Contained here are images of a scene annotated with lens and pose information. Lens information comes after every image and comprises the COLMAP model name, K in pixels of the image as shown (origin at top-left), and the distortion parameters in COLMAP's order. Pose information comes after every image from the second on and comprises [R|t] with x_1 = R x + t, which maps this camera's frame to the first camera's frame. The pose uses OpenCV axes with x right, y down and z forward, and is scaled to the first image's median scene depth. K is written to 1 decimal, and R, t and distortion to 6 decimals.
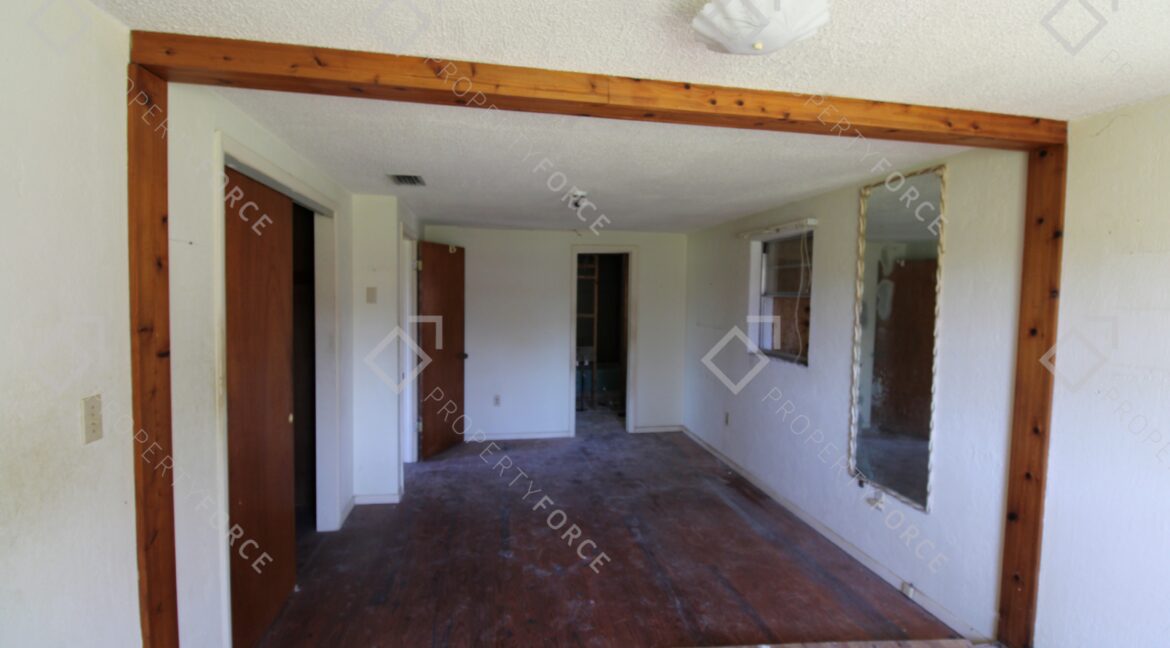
lens RADIAL K [[545.6, 0, 584.7], [0, 545.6, 330.1], [0, 0, 1]] dist [-0.002025, -0.011594]
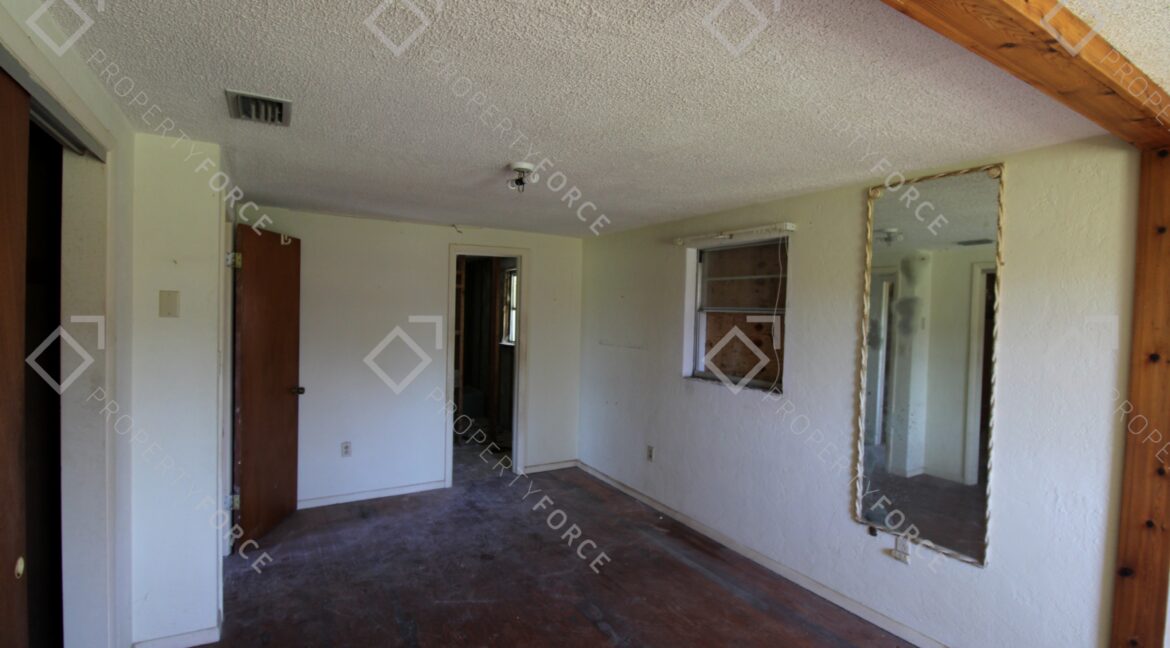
lens RADIAL K [[545.6, 0, 584.6], [0, 545.6, 329.9], [0, 0, 1]] dist [-0.002025, -0.011594]
pose [[0.934892, -0.001989, 0.354926, -0.158700], [0.010730, 0.999686, -0.022659, -0.015179], [-0.354769, 0.024992, 0.934620, 0.254476]]
